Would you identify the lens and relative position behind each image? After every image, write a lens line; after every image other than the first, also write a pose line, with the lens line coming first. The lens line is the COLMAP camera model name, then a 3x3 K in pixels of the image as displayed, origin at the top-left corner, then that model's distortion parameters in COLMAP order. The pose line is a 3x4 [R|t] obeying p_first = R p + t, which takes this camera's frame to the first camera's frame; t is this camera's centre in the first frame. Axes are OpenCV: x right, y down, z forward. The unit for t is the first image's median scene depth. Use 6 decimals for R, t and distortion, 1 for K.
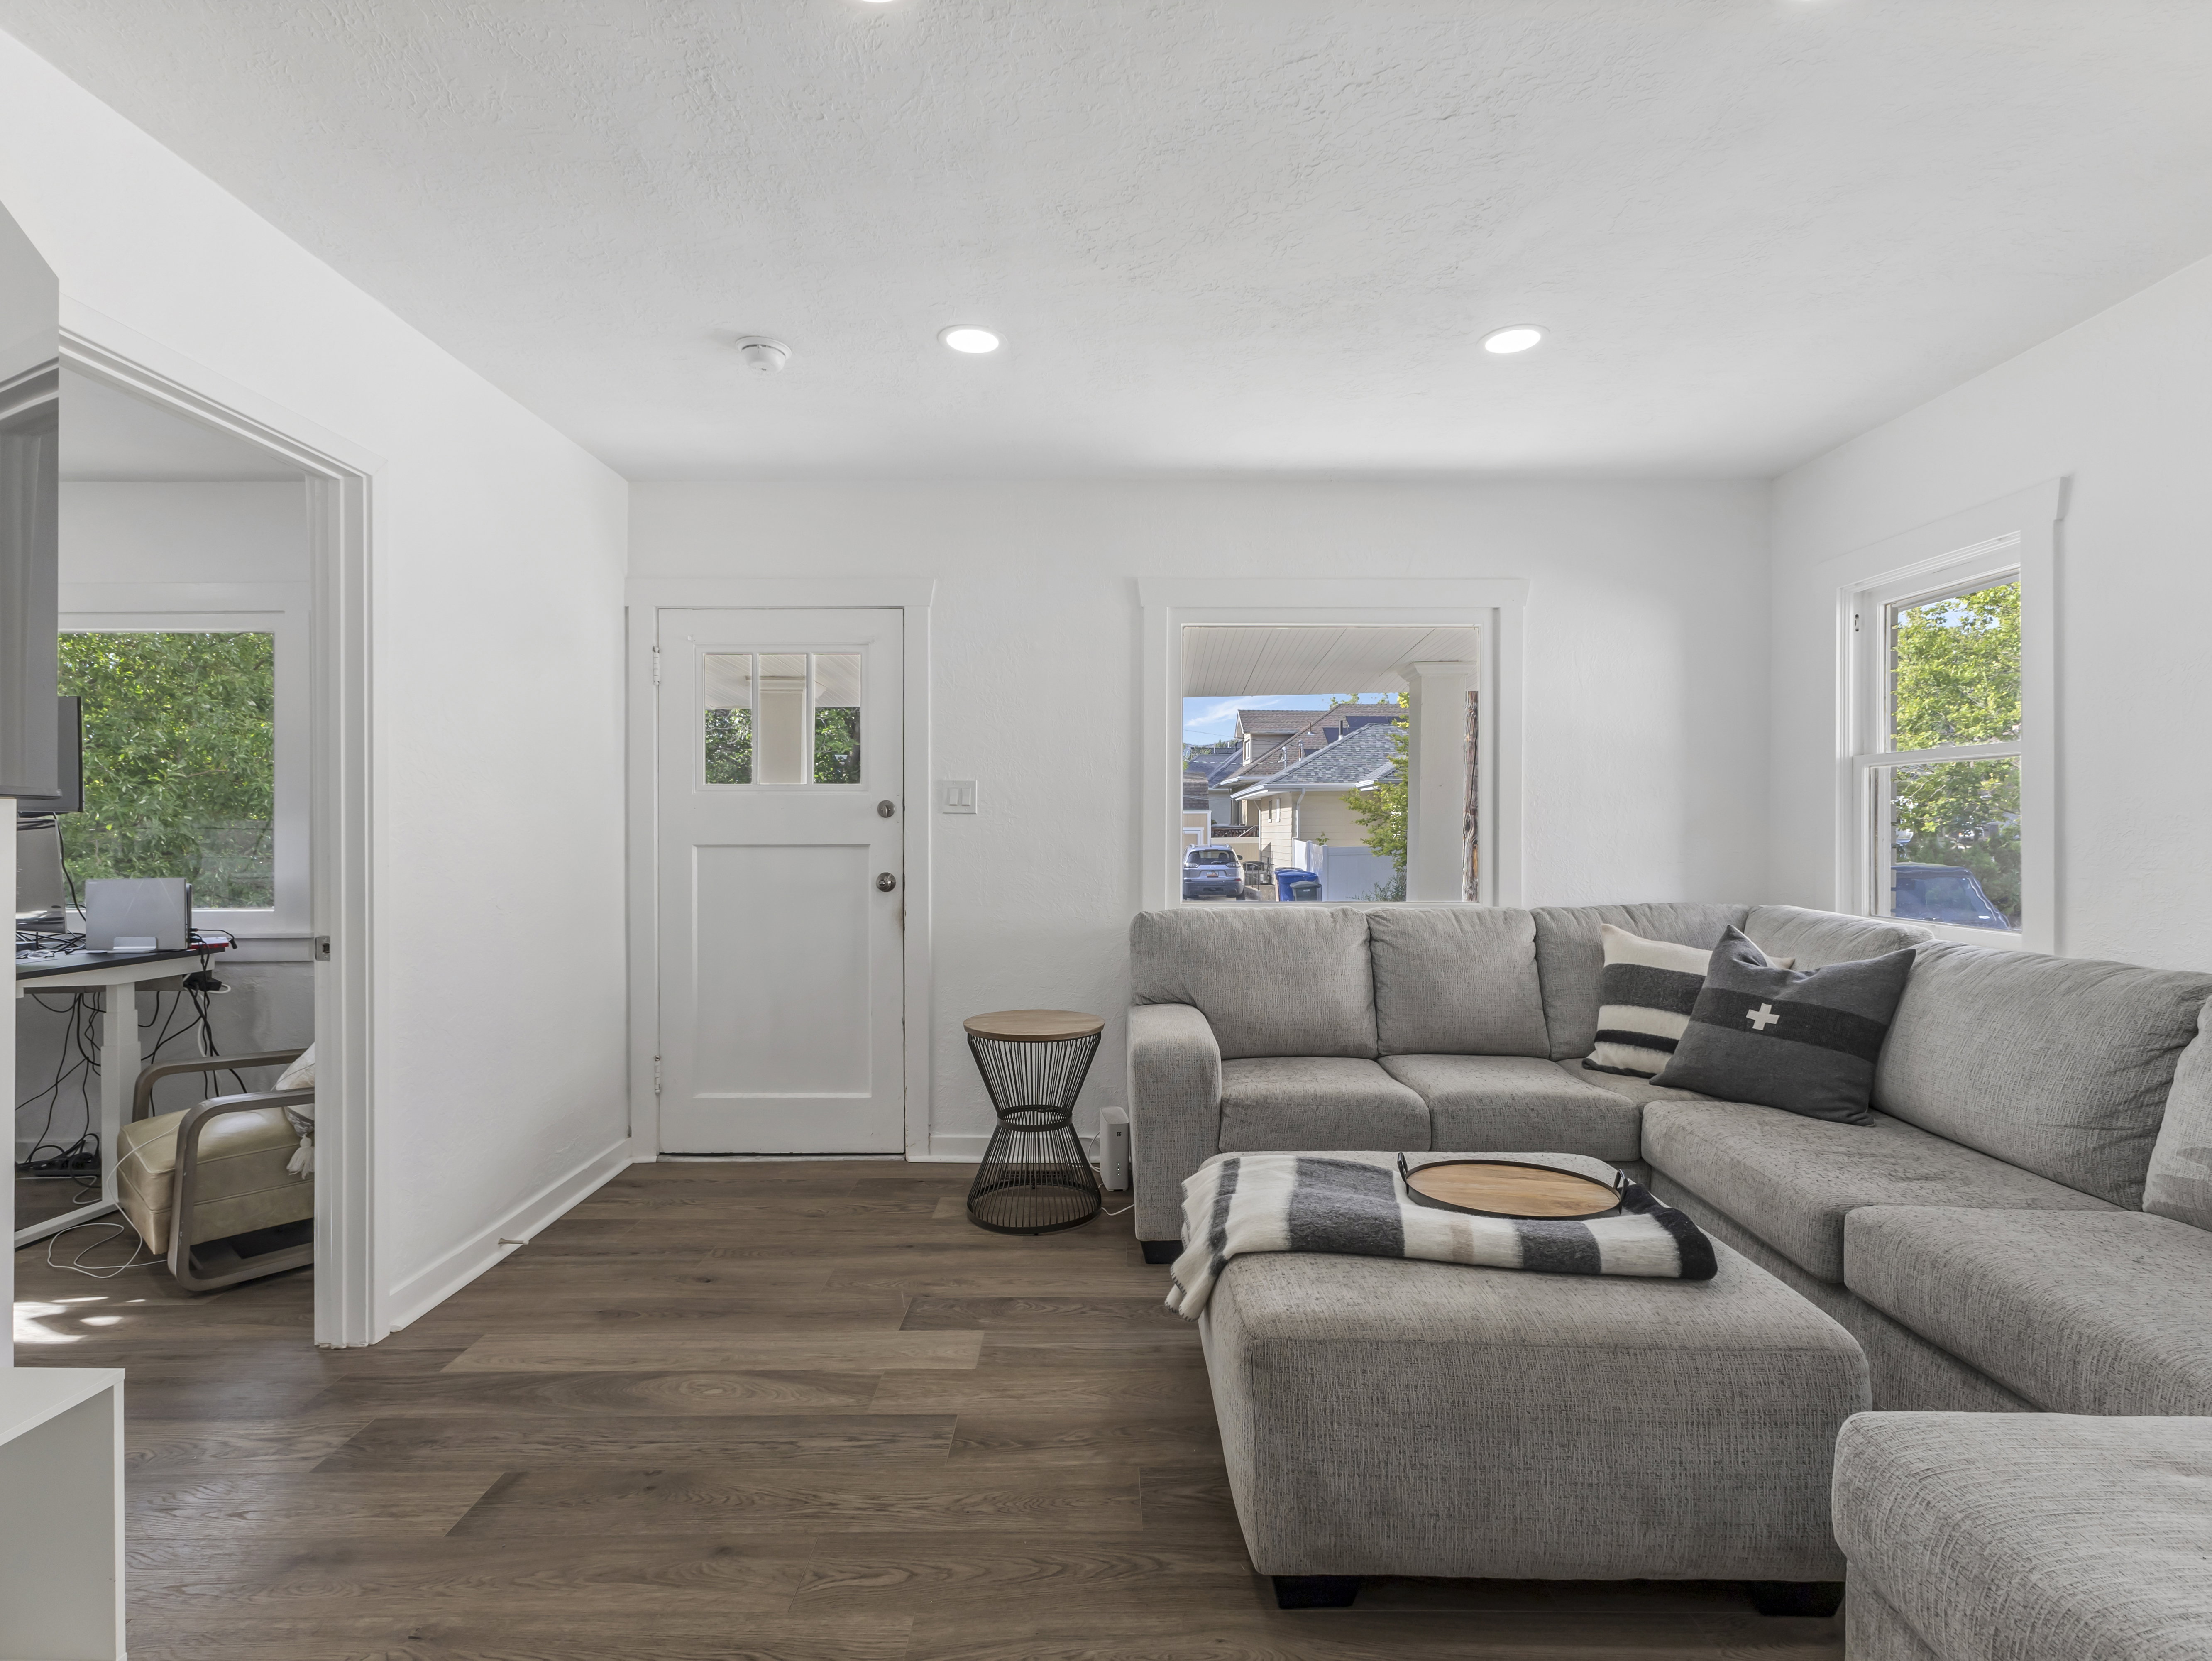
lens RADIAL K [[1083.6, 0, 1108.9], [0, 1083.6, 827.4], [0, 0, 1]] dist [0.004069, -0.001294]
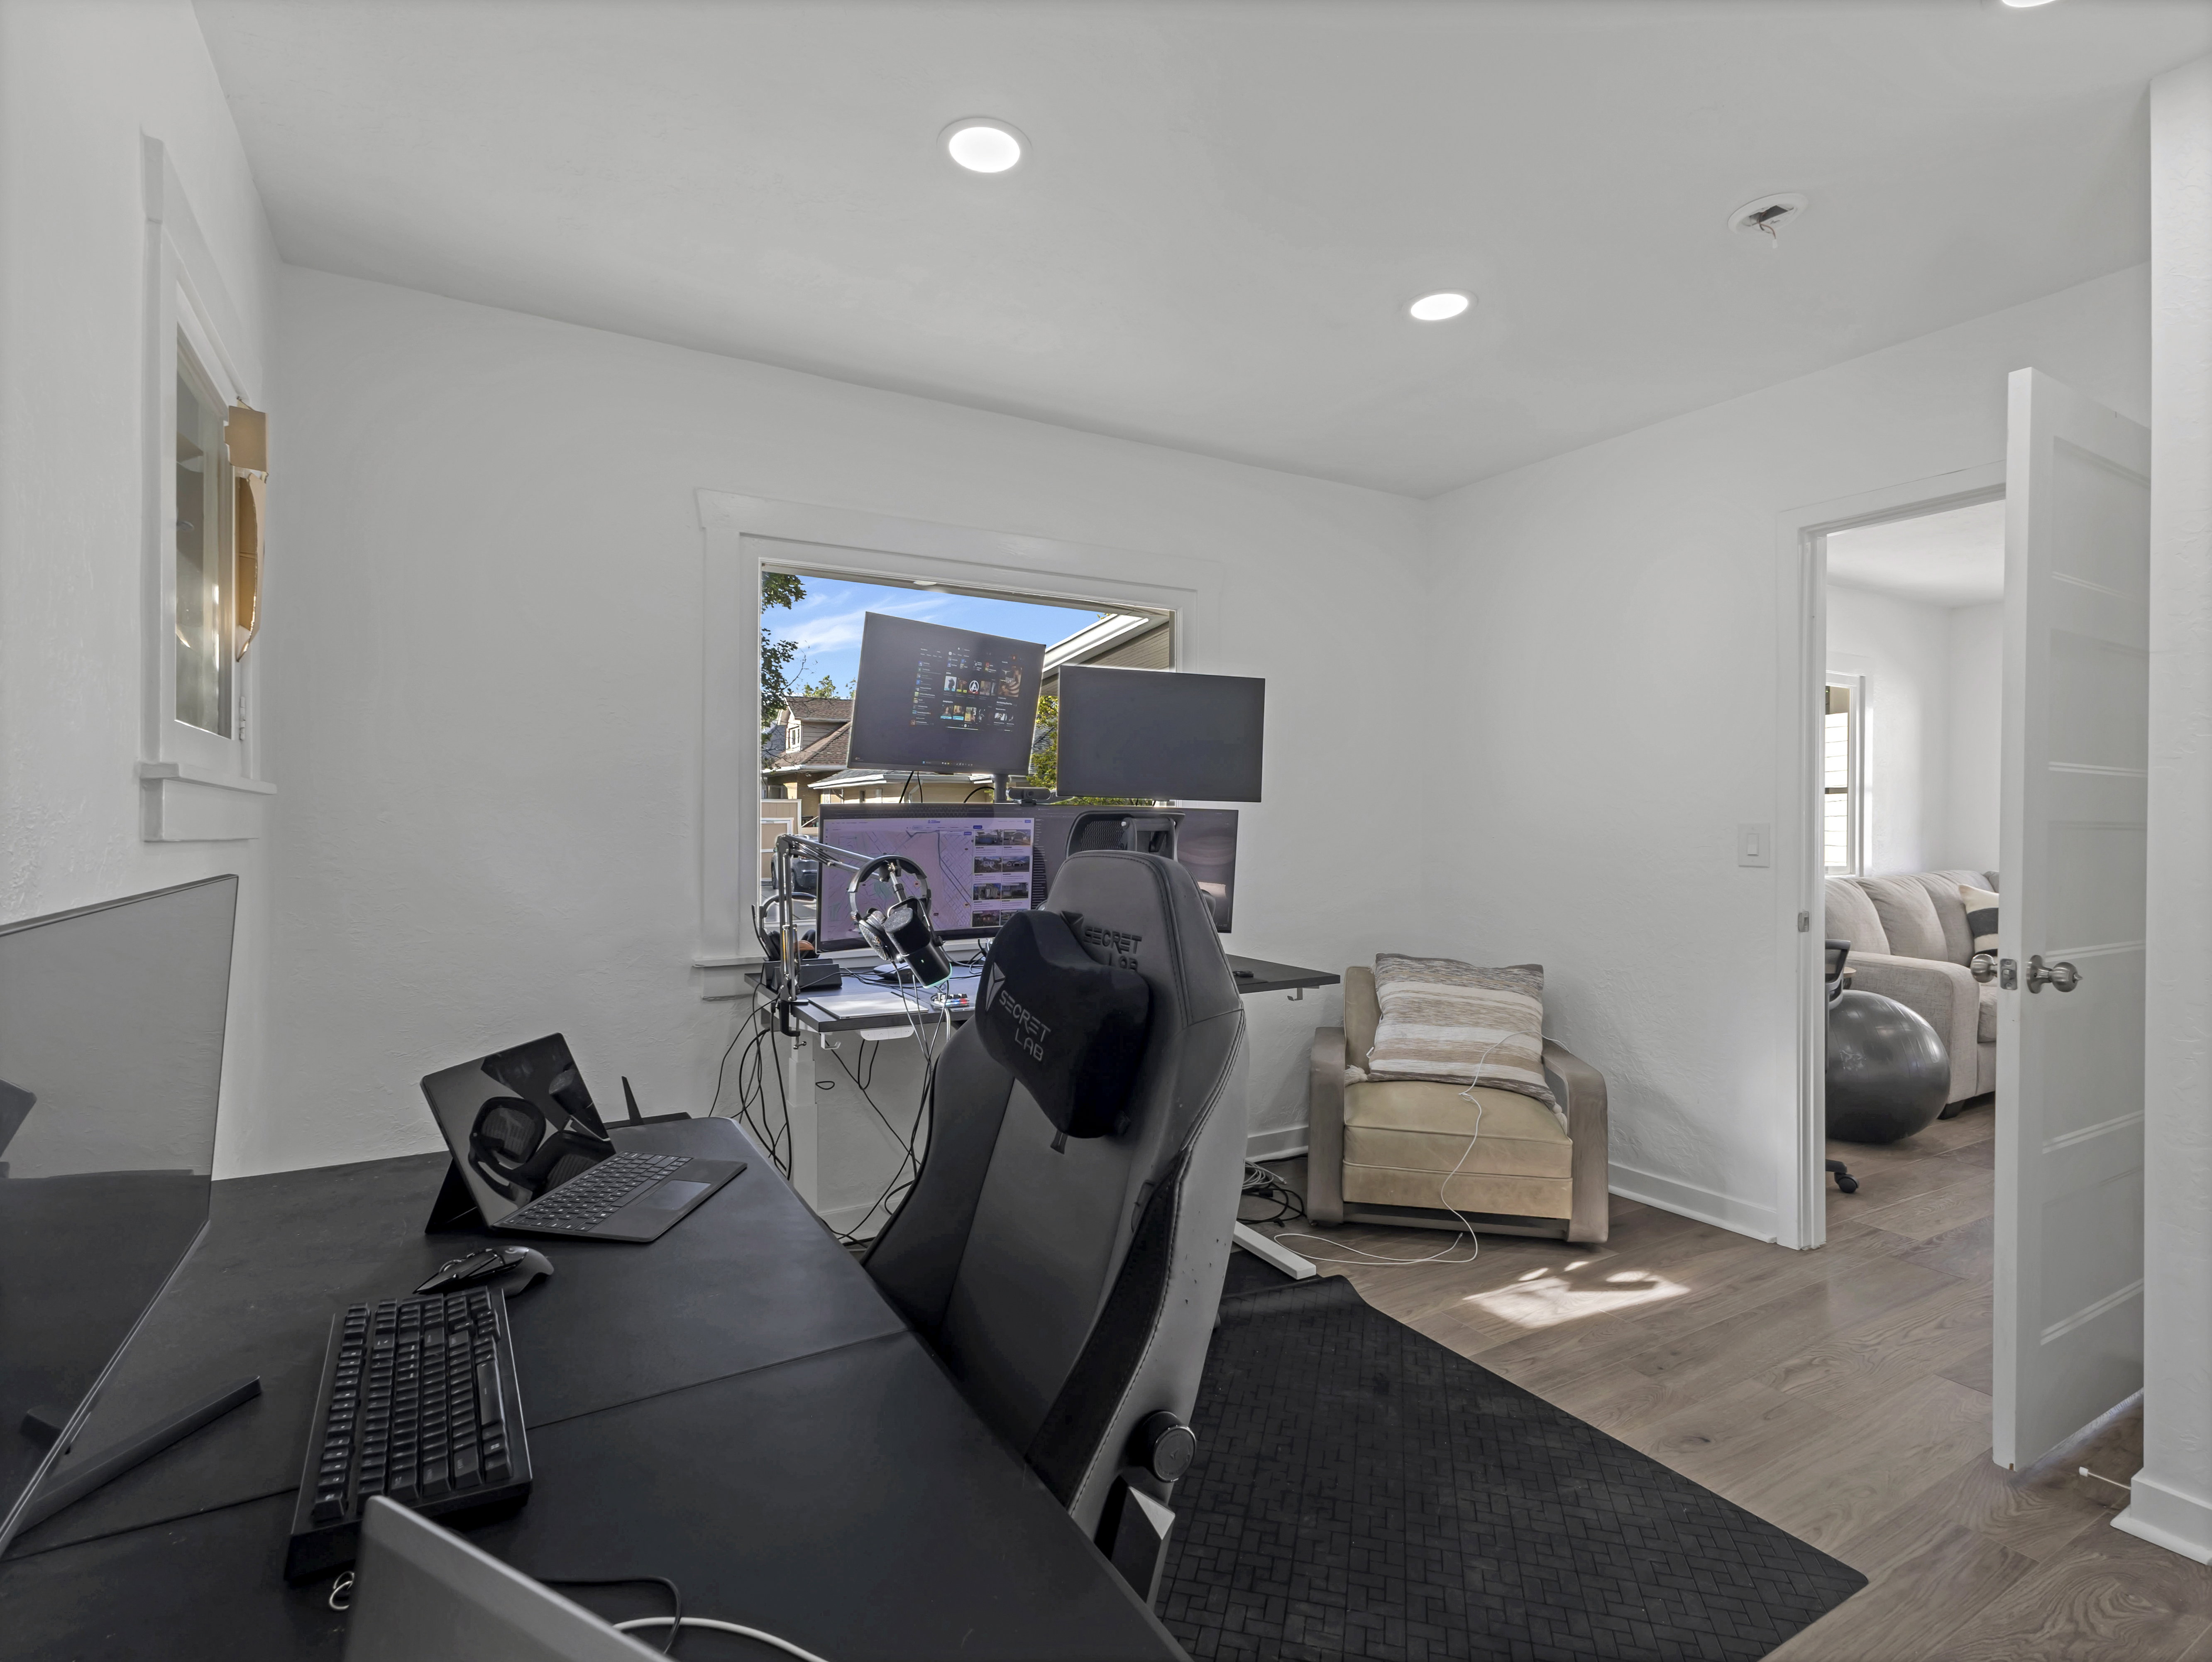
lens RADIAL K [[1083.6, 0, 1108.9], [0, 1083.6, 827.9], [0, 0, 1]] dist [0.004069, -0.001294]
pose [[0.865066, 0.001383, 0.501657, -1.327226], [-0.006303, 0.999947, 0.008112, 0.001104], [-0.501619, -0.010179, 0.865029, 0.226734]]
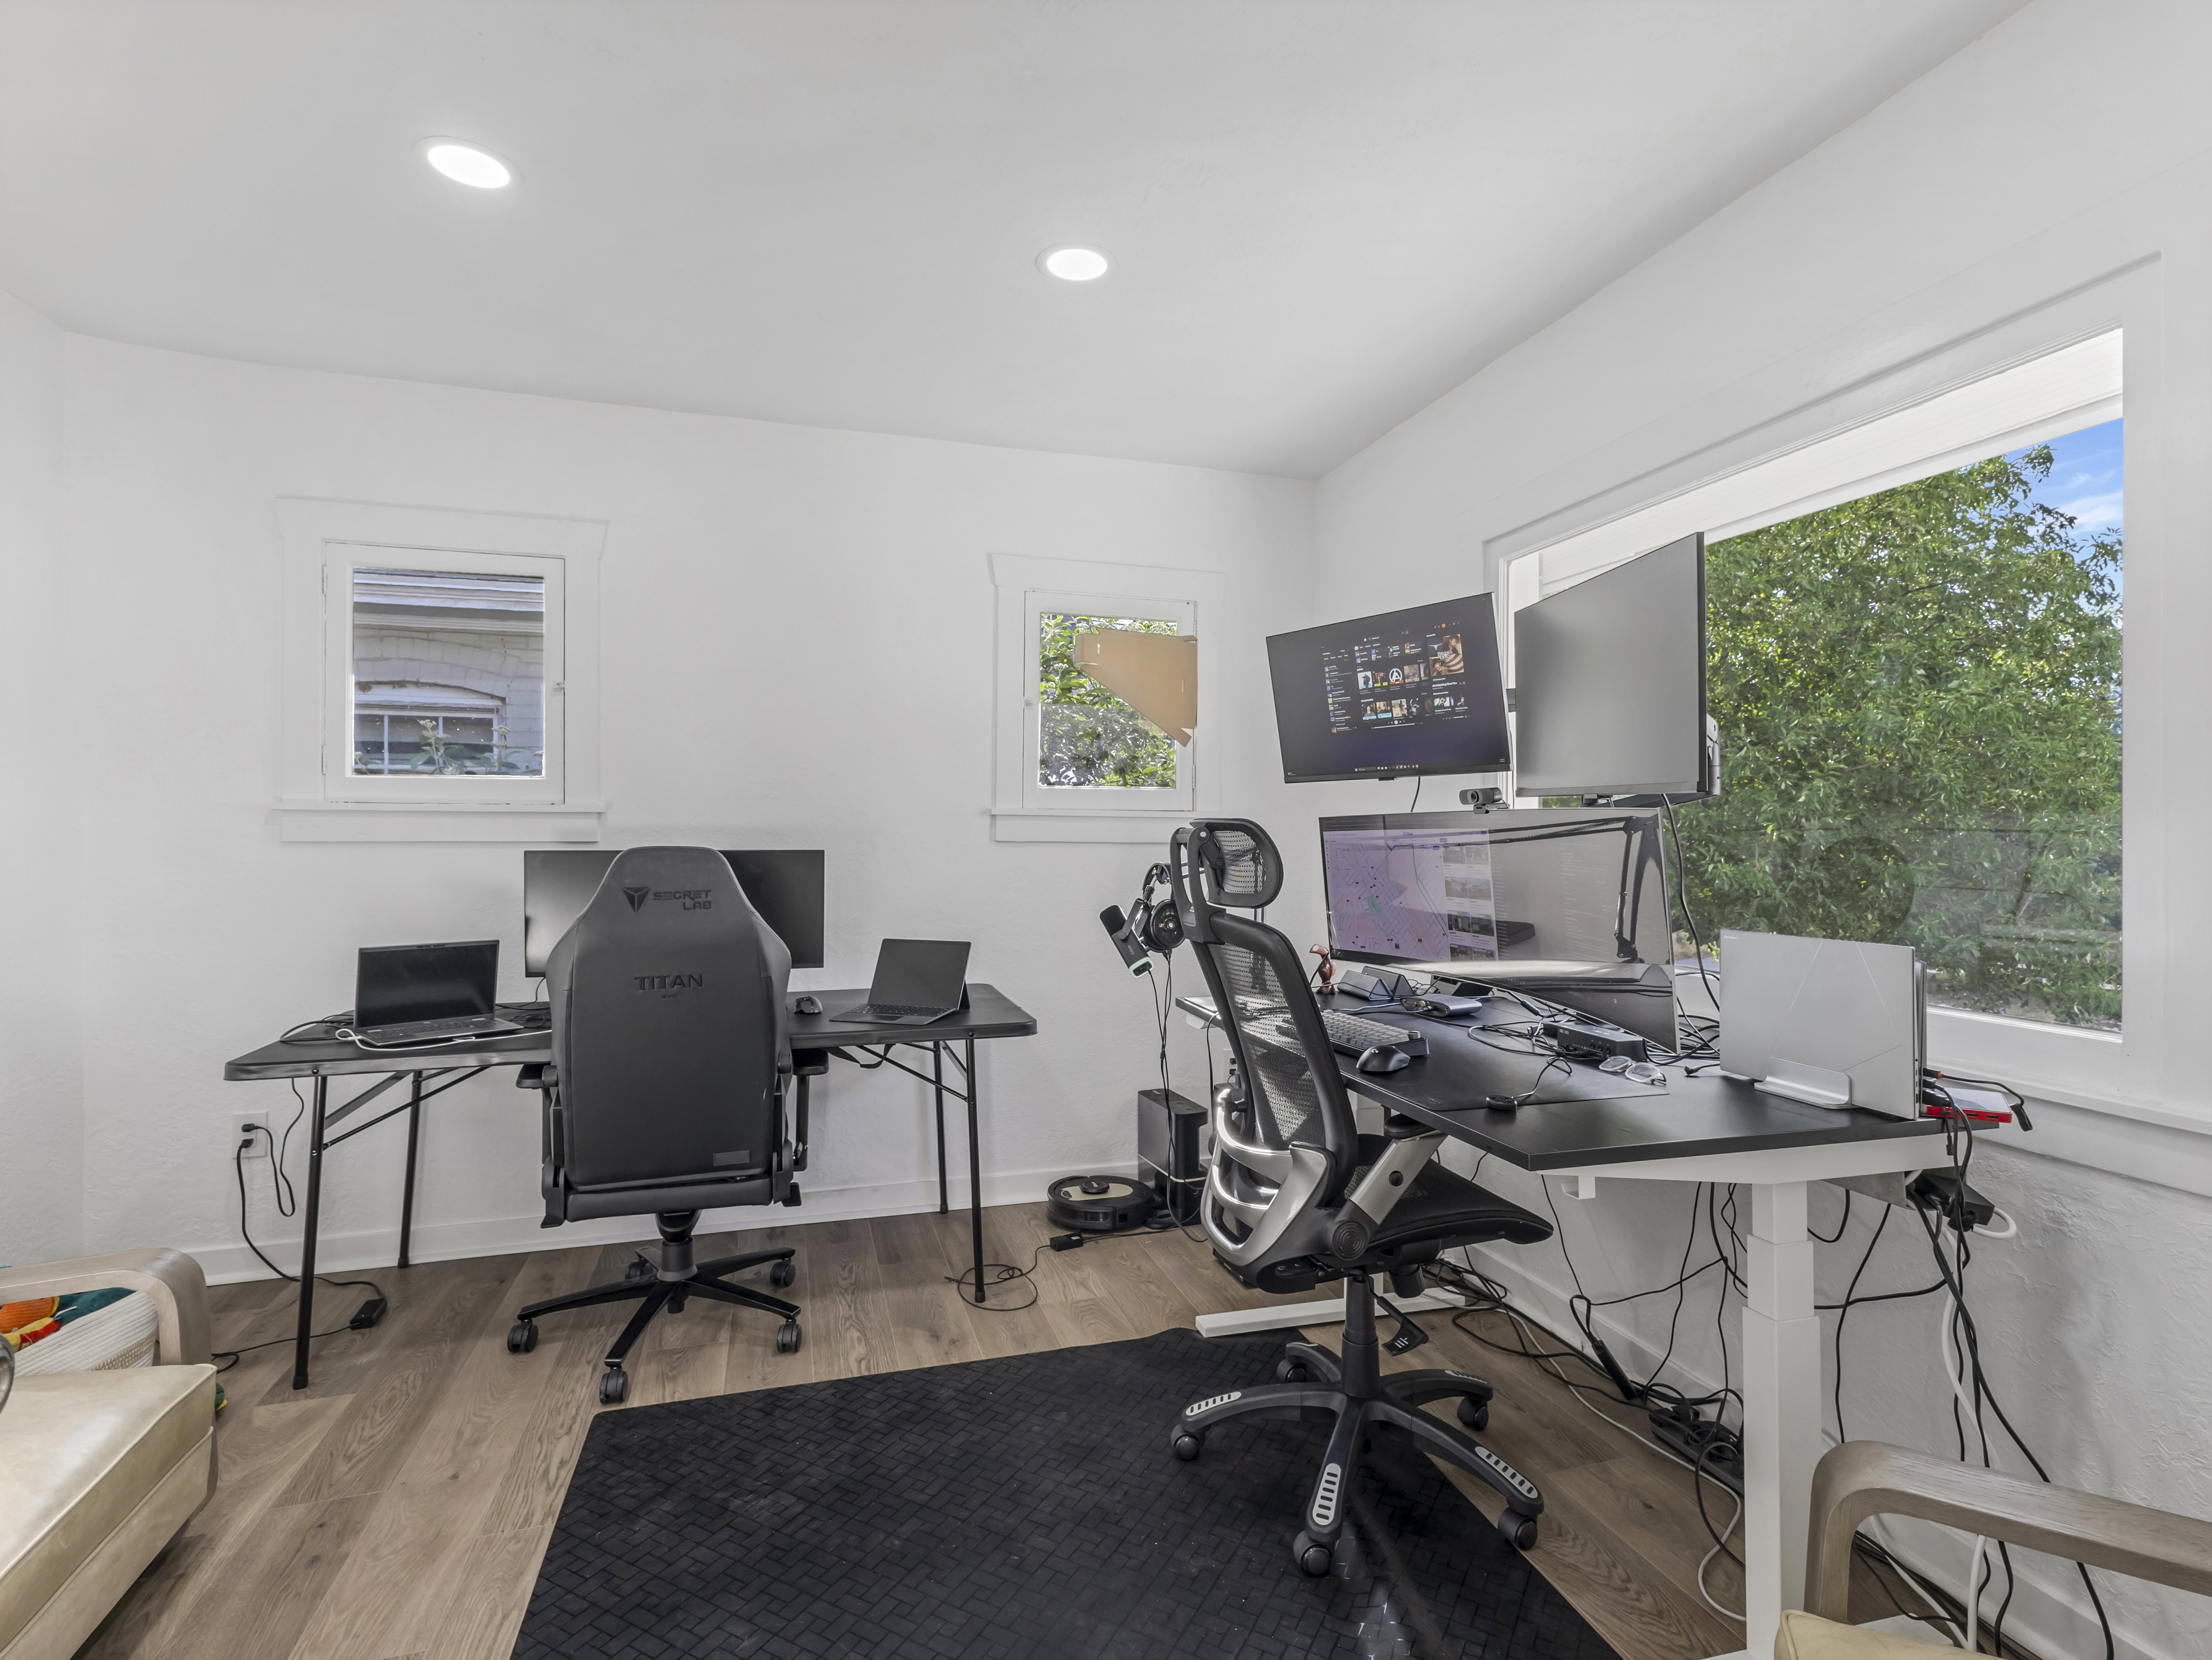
lens RADIAL K [[1083.6, 0, 1108.9], [0, 1083.6, 826.9], [0, 0, 1]] dist [0.004069, -0.001294]
pose [[0.276029, -0.000955, -0.961149, -0.511903], [-0.003444, 0.999992, -0.001983, 0.001488], [0.961143, 0.003858, 0.276024, 0.562023]]
